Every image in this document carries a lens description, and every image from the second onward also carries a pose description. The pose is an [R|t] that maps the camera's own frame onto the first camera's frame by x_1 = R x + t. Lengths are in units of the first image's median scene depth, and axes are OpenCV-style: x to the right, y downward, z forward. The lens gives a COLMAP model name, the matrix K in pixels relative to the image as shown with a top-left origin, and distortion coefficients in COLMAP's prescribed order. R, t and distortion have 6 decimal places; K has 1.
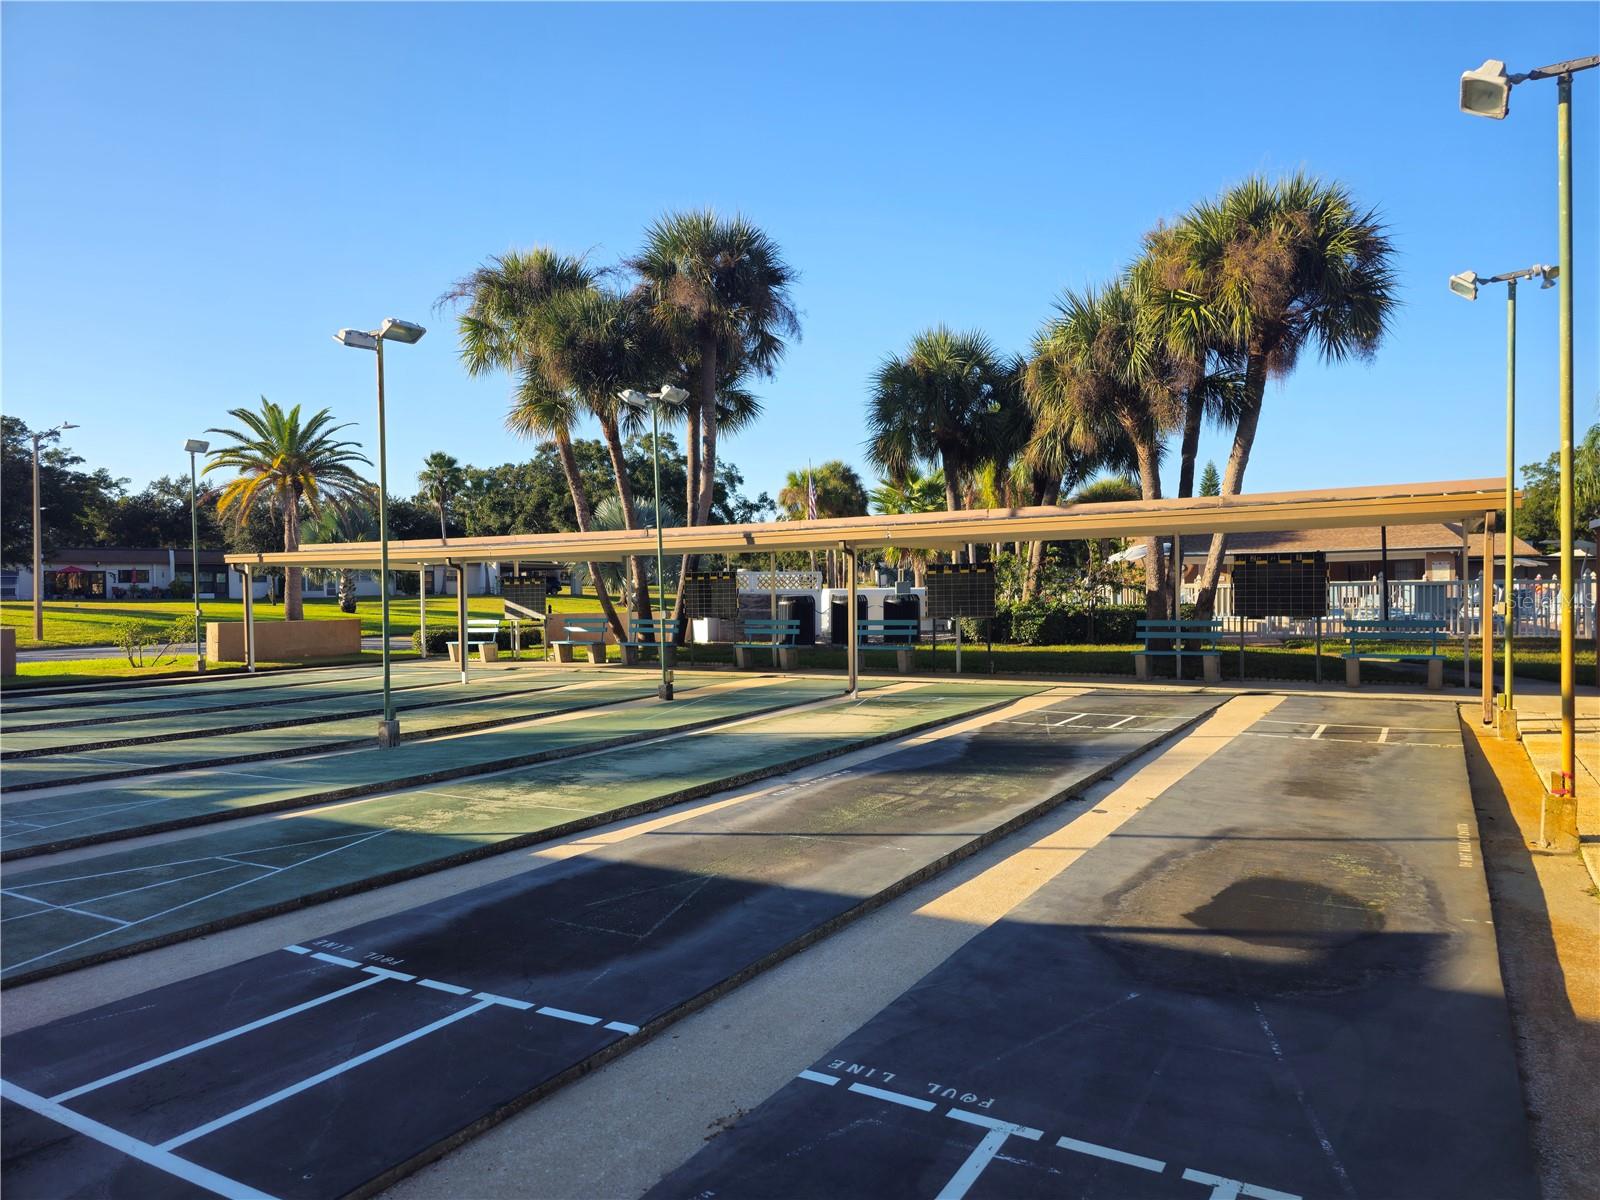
lens RADIAL K [[1092.8, 0, 800.0], [0, 1092.8, 600.0], [0, 0, 1]] dist [0.050637, 0.000134]
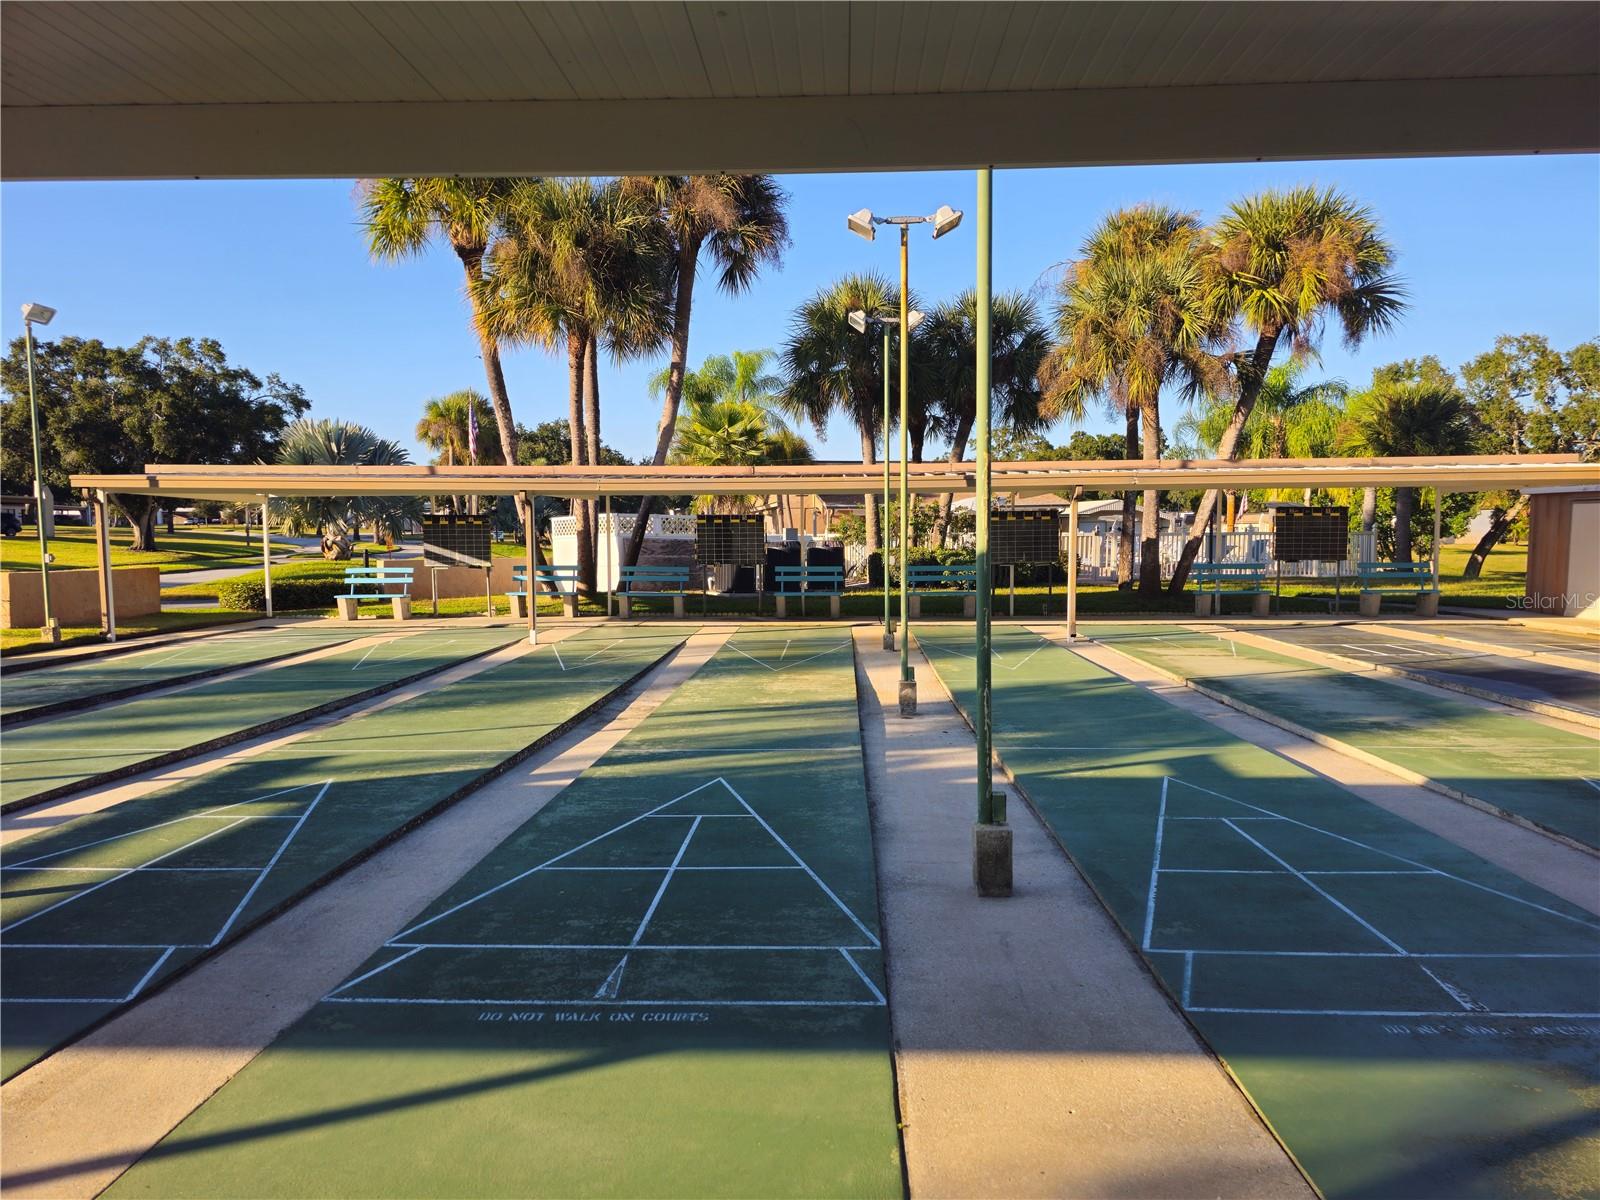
lens RADIAL K [[1092.8, 0, 800.0], [0, 1092.8, 600.0], [0, 0, 1]] dist [0.050637, 0.000134]
pose [[0.874985, -0.019488, 0.483757, -0.418427], [-0.004012, 0.998863, 0.047496, 0.002165], [-0.484133, -0.043500, 0.873912, 0.146763]]
